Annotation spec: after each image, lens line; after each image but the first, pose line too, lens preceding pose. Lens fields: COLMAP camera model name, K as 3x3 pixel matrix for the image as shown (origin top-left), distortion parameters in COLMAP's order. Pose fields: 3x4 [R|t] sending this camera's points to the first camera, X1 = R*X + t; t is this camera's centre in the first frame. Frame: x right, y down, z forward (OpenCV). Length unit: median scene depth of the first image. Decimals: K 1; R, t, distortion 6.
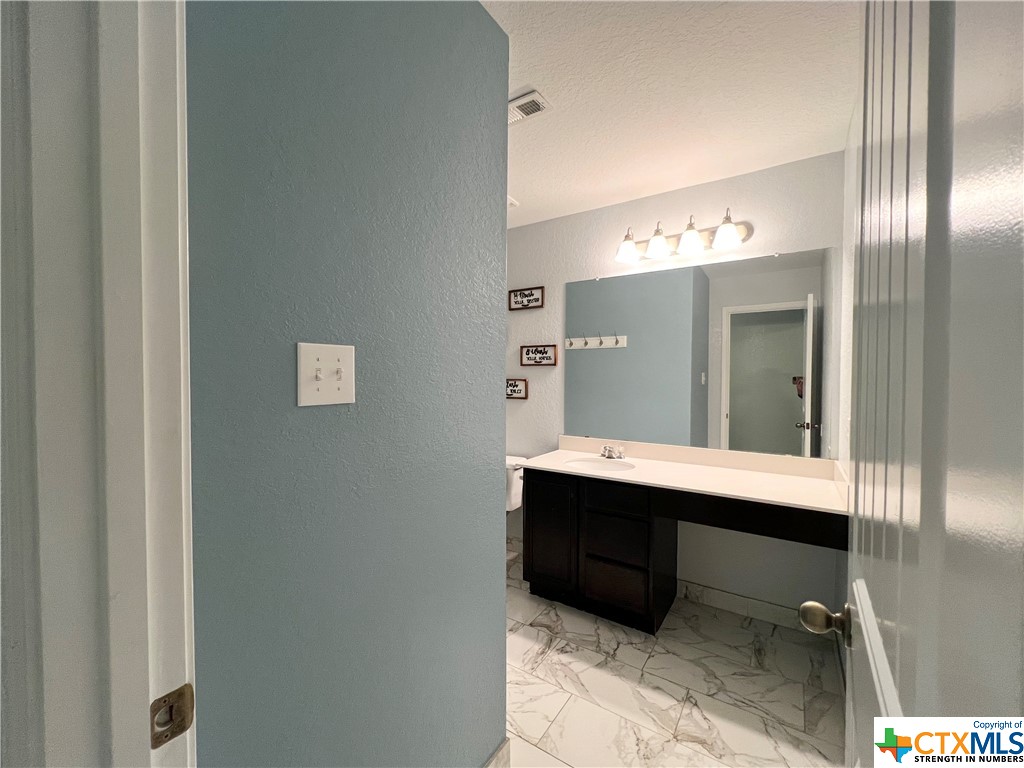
lens RADIAL K [[411.3, 0, 508.2], [0, 411.3, 384.1], [0, 0, 1]] dist [-0.002611, 0.000061]
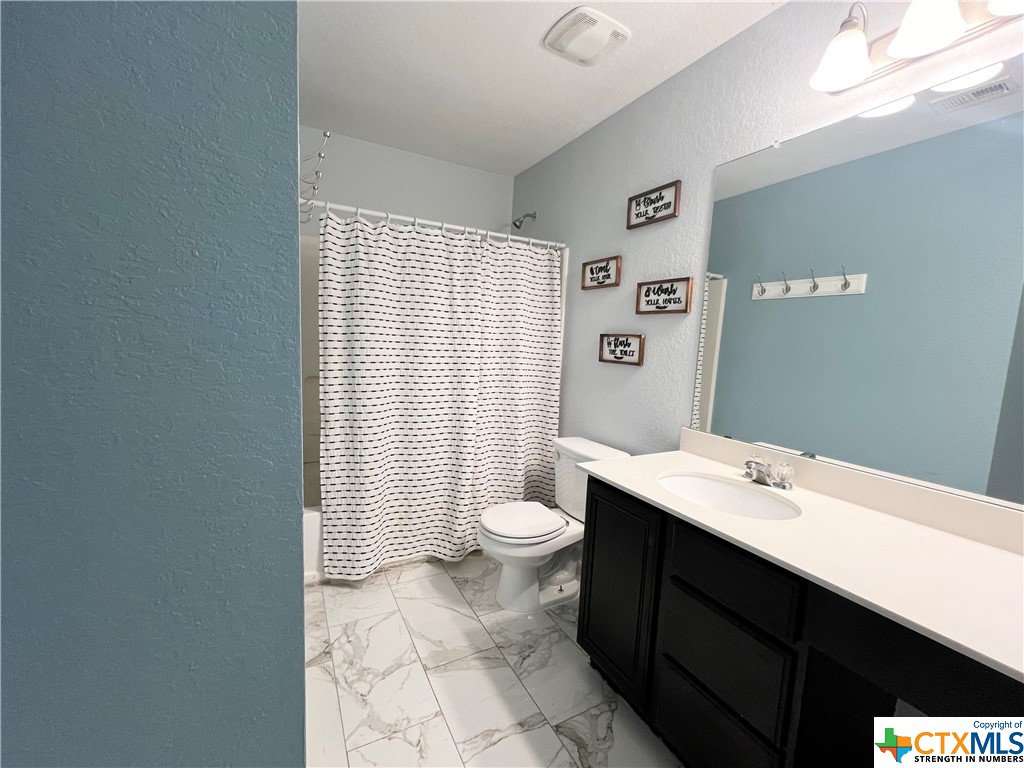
lens RADIAL K [[411.3, 0, 514.9], [0, 411.3, 382.5], [0, 0, 1]] dist [-0.002611, 0.000061]
pose [[0.885968, 0.089300, -0.455068, 0.169014], [-0.054514, 0.994536, 0.089028, 0.016267], [0.460532, -0.054069, 0.885995, 0.332368]]
